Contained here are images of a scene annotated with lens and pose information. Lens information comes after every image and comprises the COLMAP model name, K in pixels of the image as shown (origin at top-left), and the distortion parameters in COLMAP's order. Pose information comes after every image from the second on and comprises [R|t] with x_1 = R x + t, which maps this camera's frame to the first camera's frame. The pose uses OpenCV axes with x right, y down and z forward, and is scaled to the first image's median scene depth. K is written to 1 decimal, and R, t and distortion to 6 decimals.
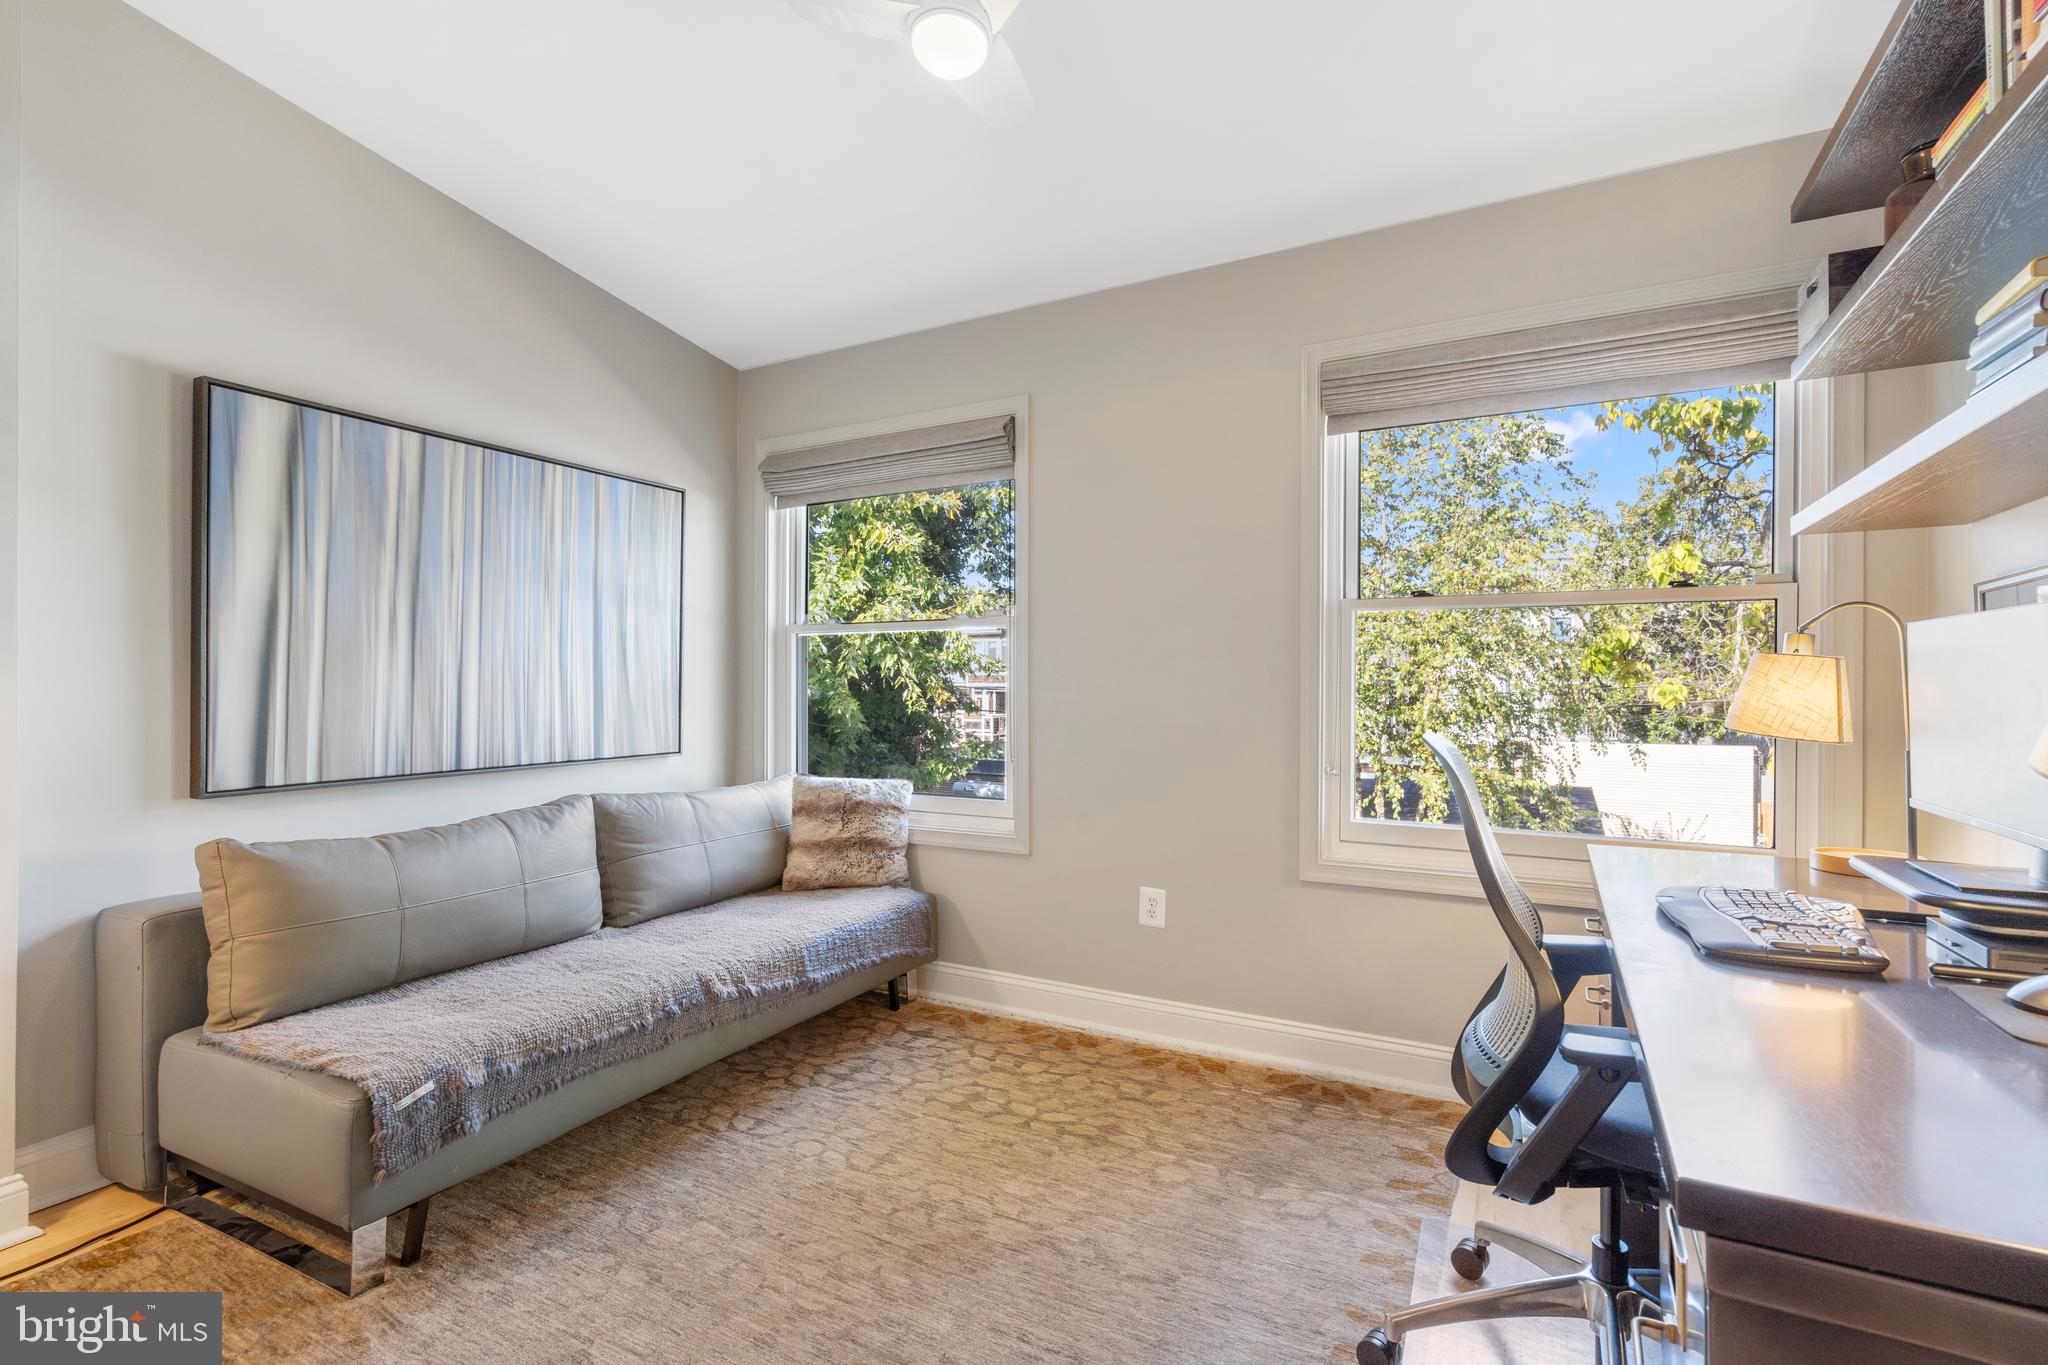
lens RADIAL K [[943.4, 0, 1016.2], [0, 943.4, 678.2], [0, 0, 1]] dist [-0.000636, 0.000264]
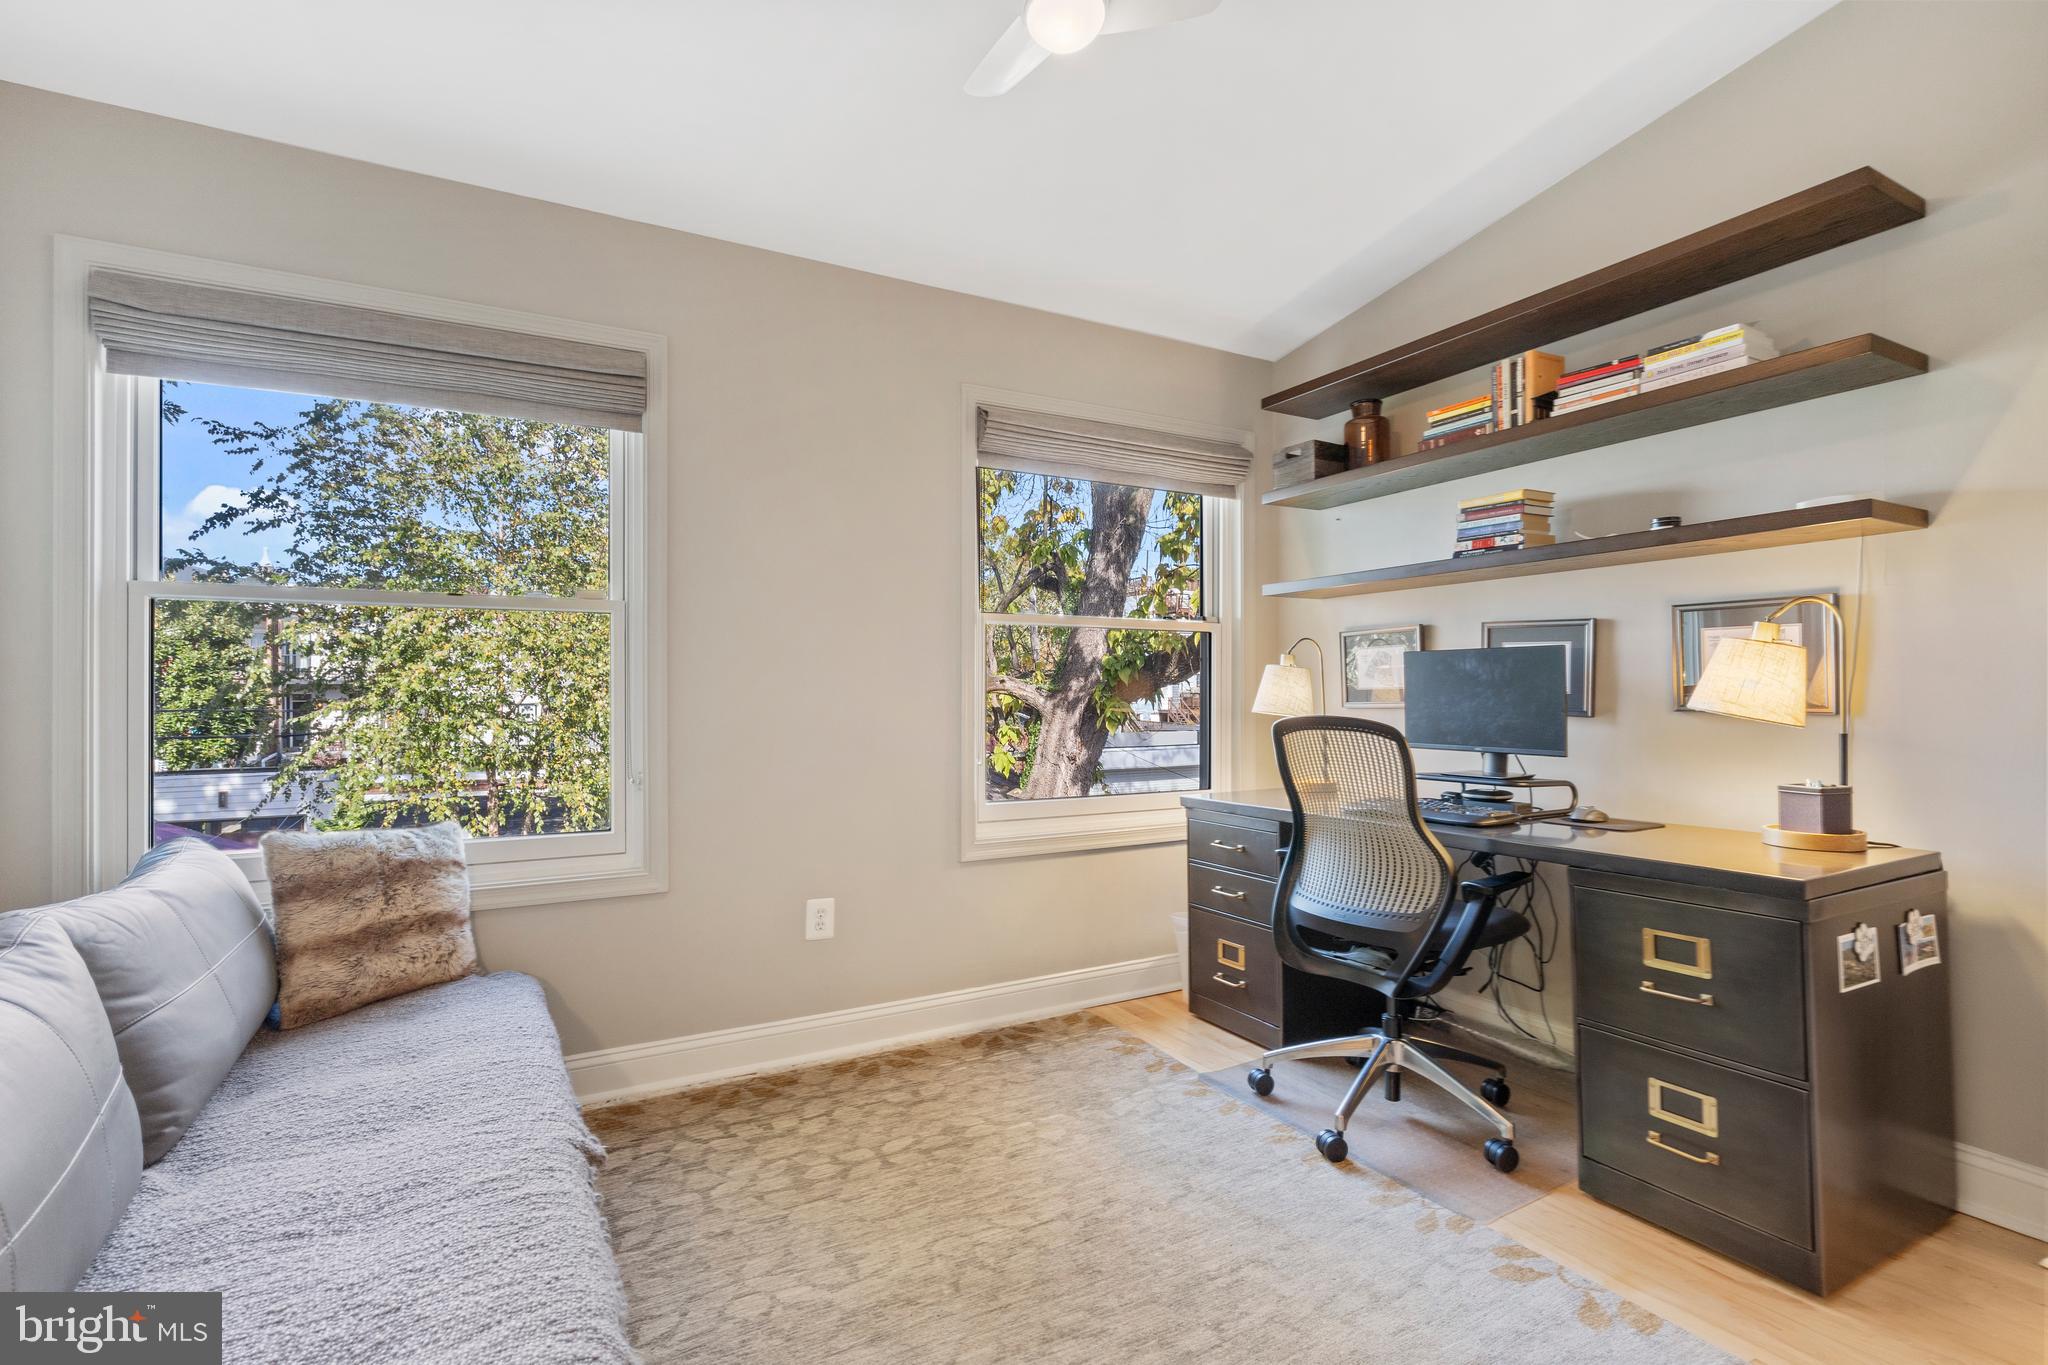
lens RADIAL K [[943.4, 0, 1009.0], [0, 943.4, 685.9], [0, 0, 1]] dist [-0.000636, 0.000264]
pose [[0.537532, 0.005220, 0.843227, -0.610685], [-0.002806, 0.999986, -0.004402, 0.011740], [-0.843239, 0.000000, 0.537539, 0.356610]]
